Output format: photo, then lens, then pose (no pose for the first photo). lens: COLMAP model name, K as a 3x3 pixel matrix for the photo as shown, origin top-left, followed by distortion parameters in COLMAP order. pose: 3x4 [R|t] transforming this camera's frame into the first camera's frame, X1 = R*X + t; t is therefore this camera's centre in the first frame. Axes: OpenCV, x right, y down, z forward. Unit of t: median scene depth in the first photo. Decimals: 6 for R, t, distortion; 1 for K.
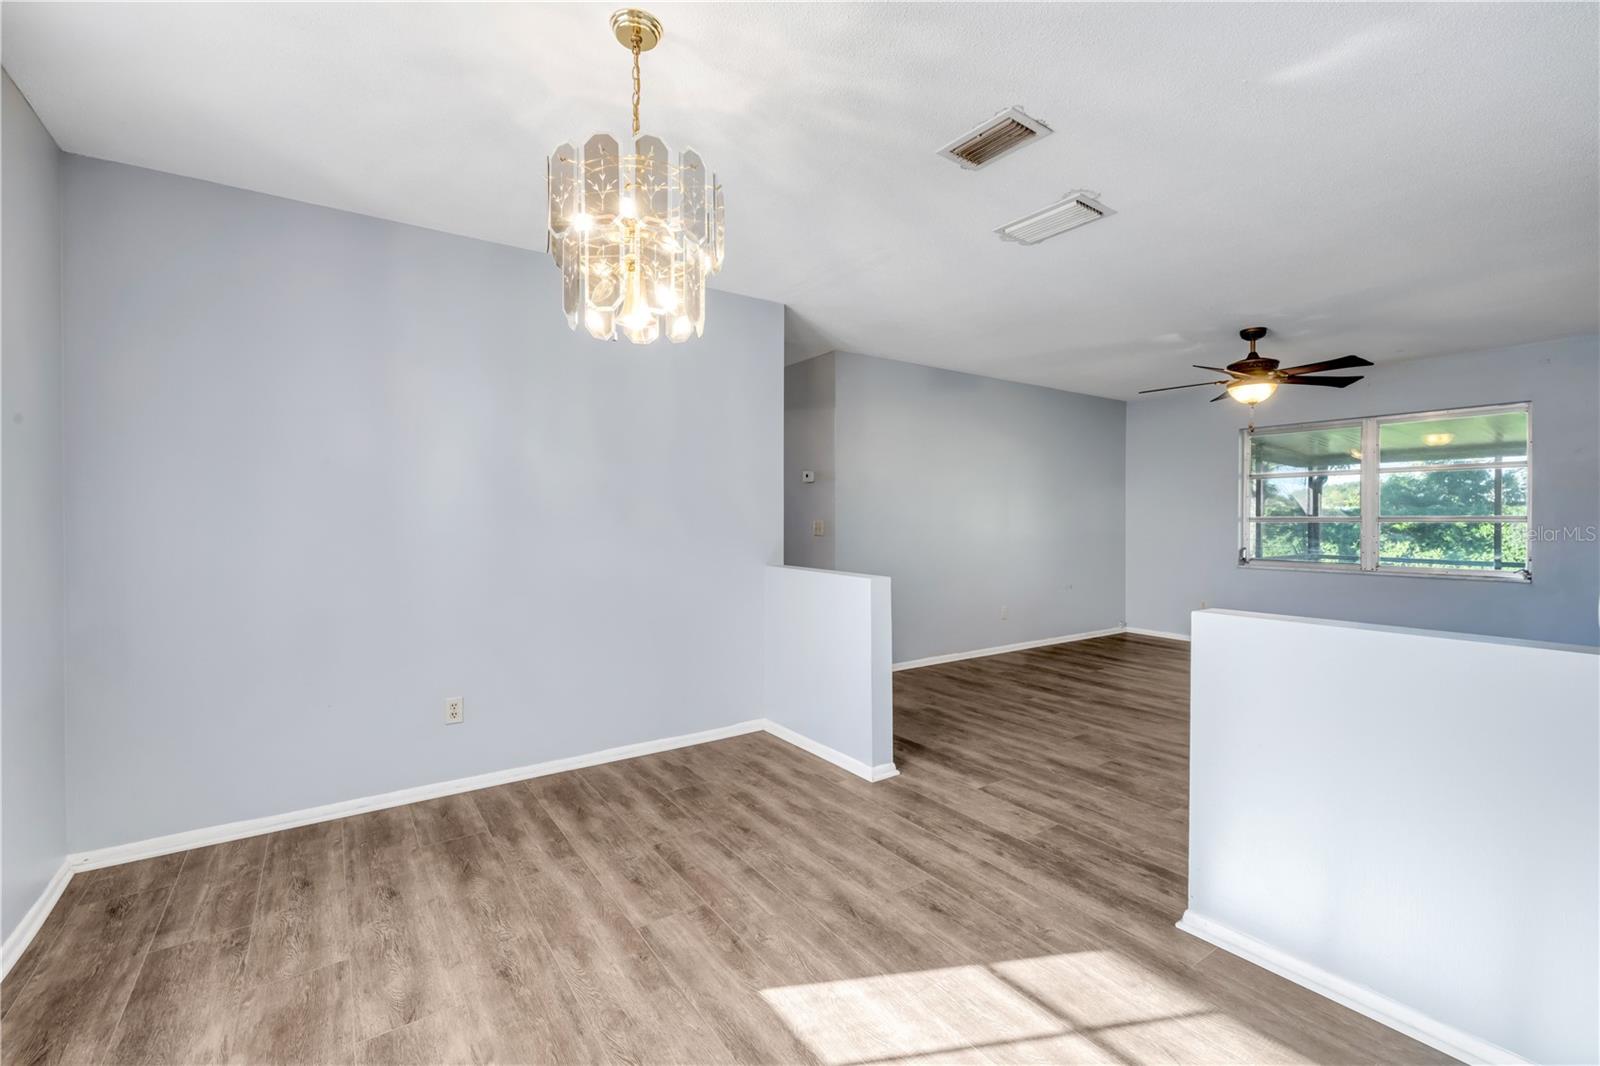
lens RADIAL K [[672.7, 0, 780.4], [0, 672.7, 506.4], [0, 0, 1]] dist [-0.001525, 0.000041]
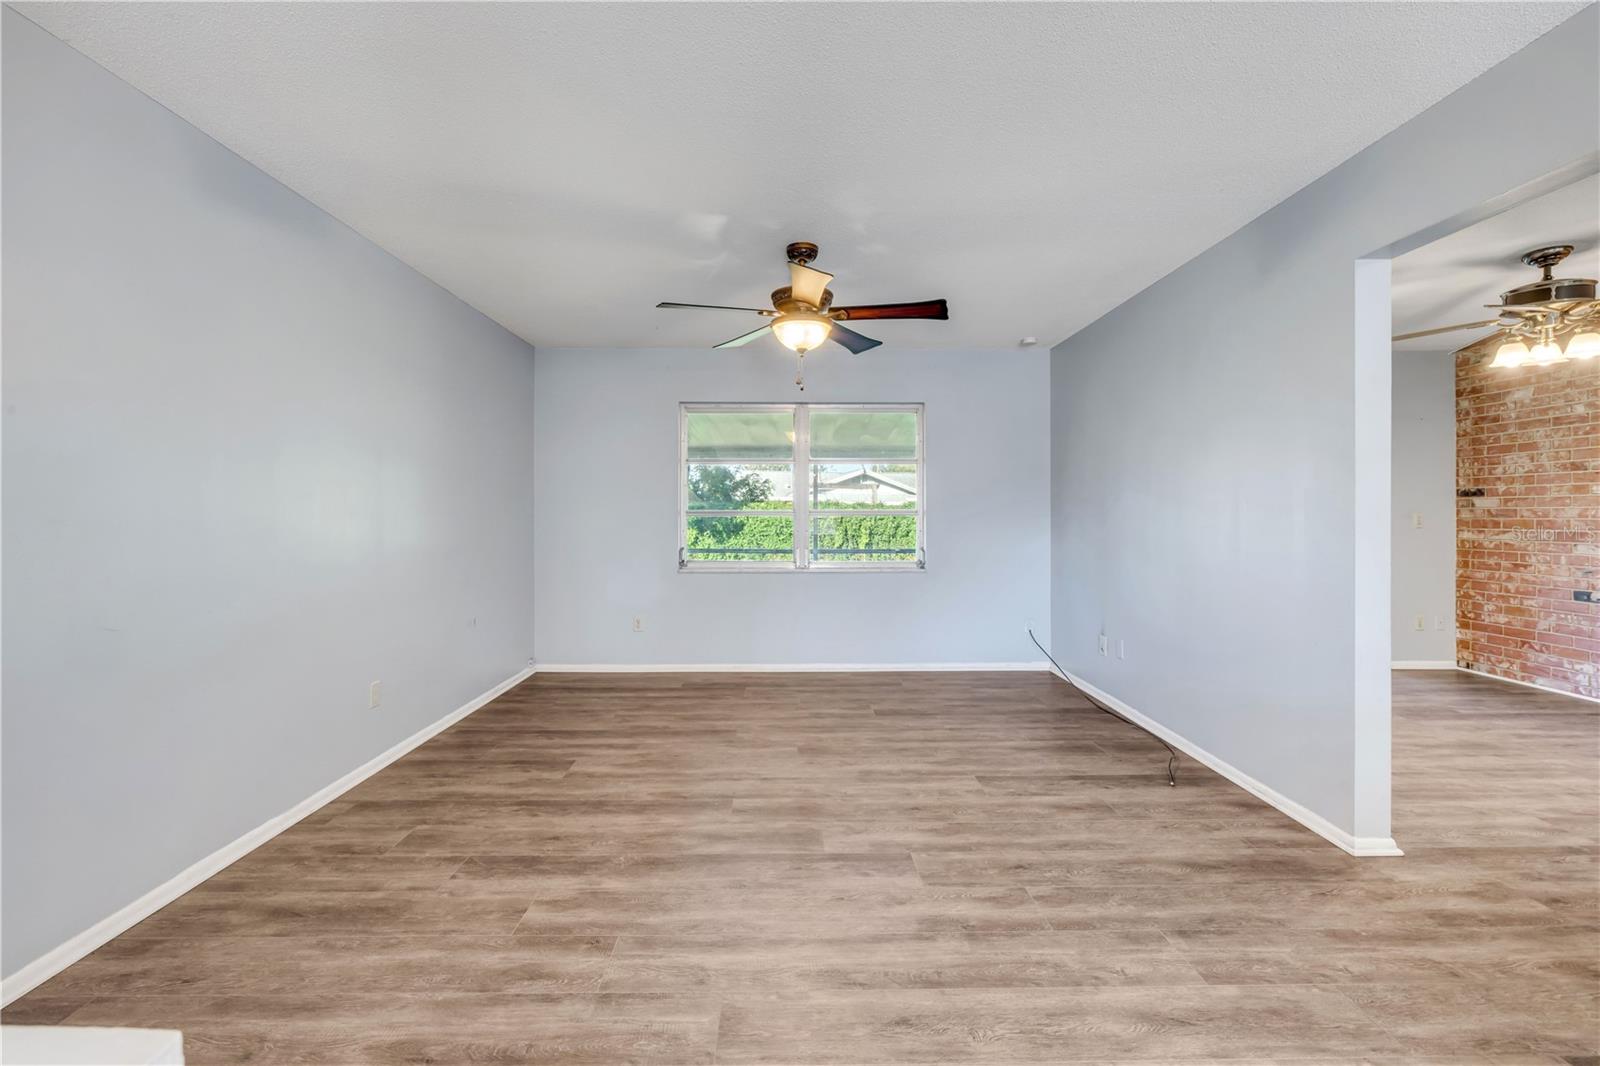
lens RADIAL K [[672.7, 0, 780.4], [0, 672.7, 506.4], [0, 0, 1]] dist [-0.001525, 0.000041]
pose [[0.536703, 0.001749, 0.843769, 0.085683], [-0.012187, 0.999910, 0.005679, 0.009565], [-0.843683, -0.013331, 0.536676, 0.613347]]
